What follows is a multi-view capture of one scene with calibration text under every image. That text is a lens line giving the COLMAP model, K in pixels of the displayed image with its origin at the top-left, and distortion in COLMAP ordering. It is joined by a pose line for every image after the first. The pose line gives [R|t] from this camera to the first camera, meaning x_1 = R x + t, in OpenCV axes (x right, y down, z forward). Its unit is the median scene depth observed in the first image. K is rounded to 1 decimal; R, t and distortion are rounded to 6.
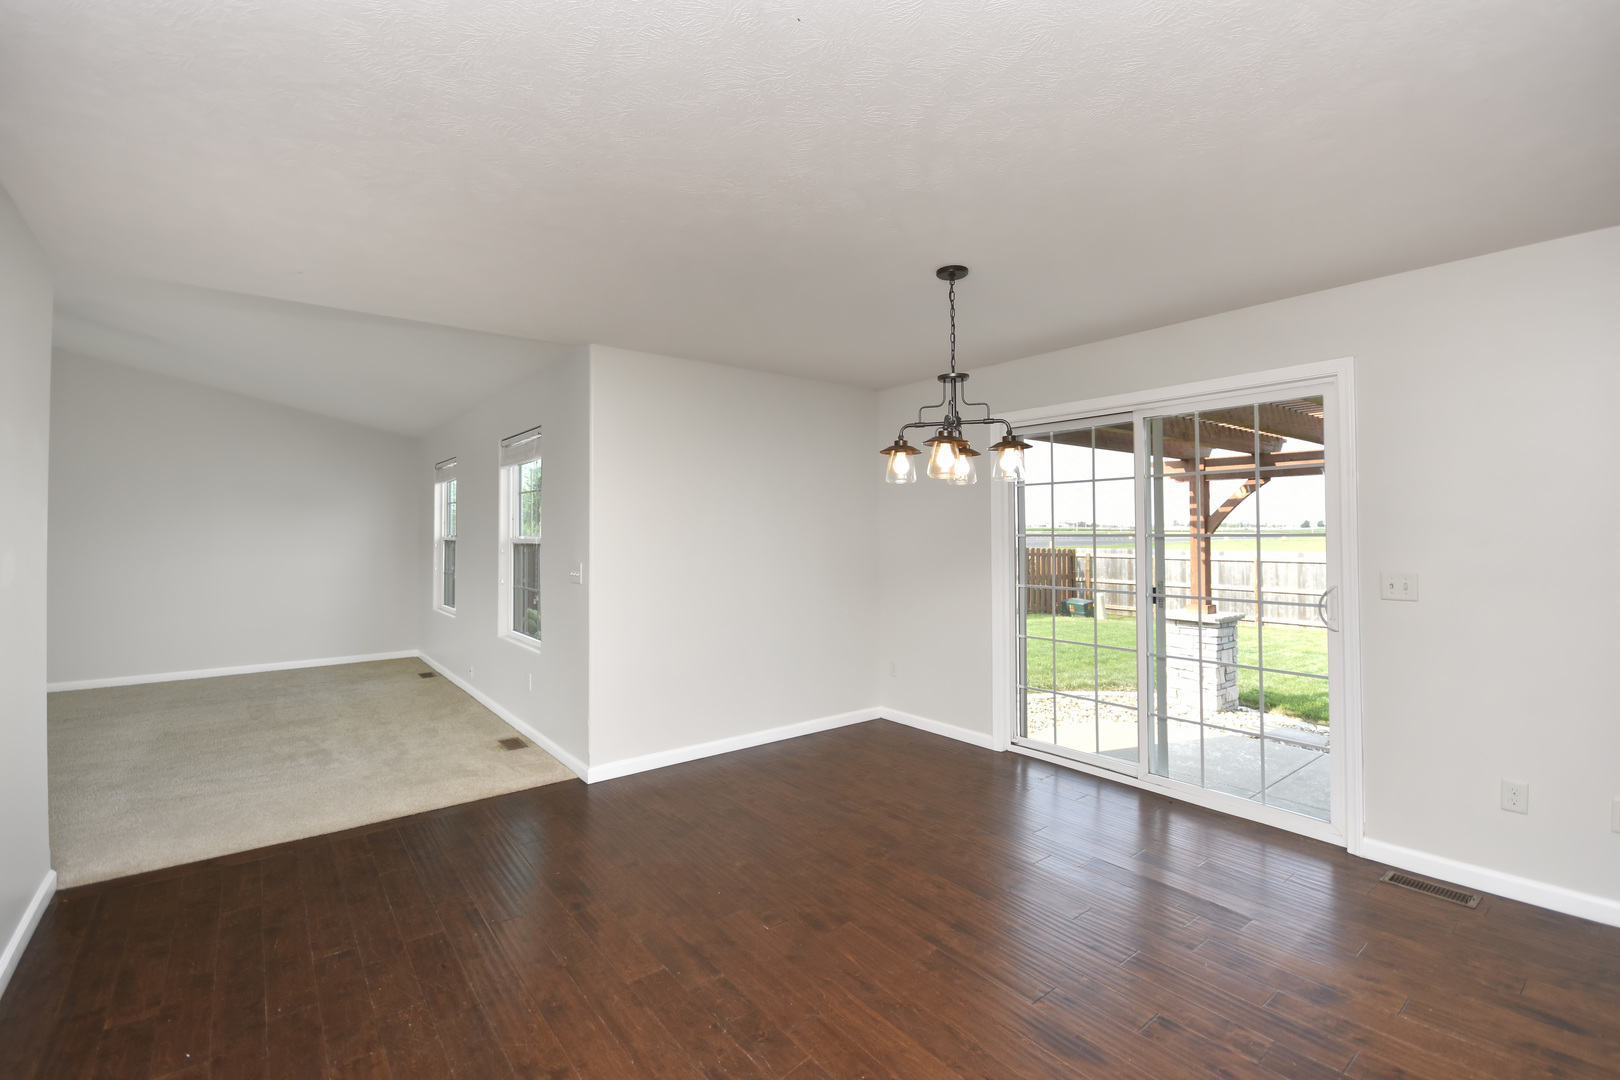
lens RADIAL K [[716.1, 0, 816.9], [0, 716.1, 534.5], [0, 0, 1]] dist [-0.000062, -0.000102]
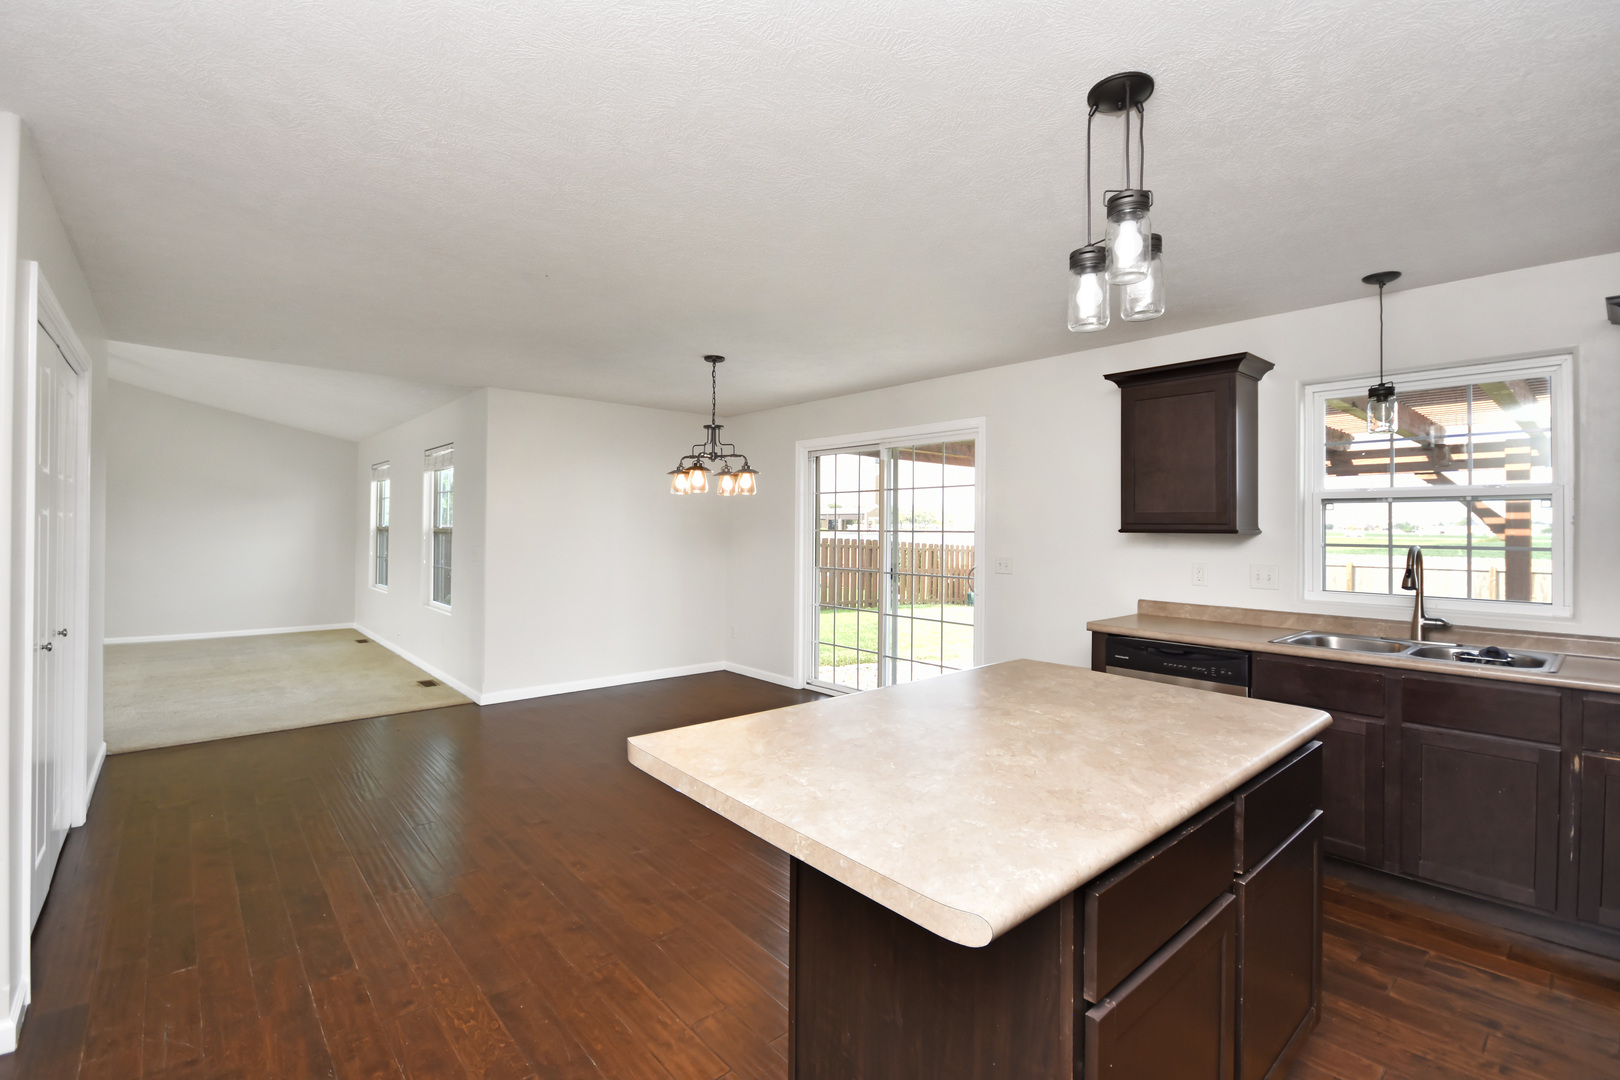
lens RADIAL K [[716.1, 0, 816.9], [0, 716.1, 534.5], [0, 0, 1]] dist [-0.000062, -0.000102]
pose [[0.998029, 0.013039, 0.061392, 0.197292], [-0.013385, 0.999897, 0.005224, 0.001558], [-0.061317, -0.006036, 0.998100, -0.344092]]
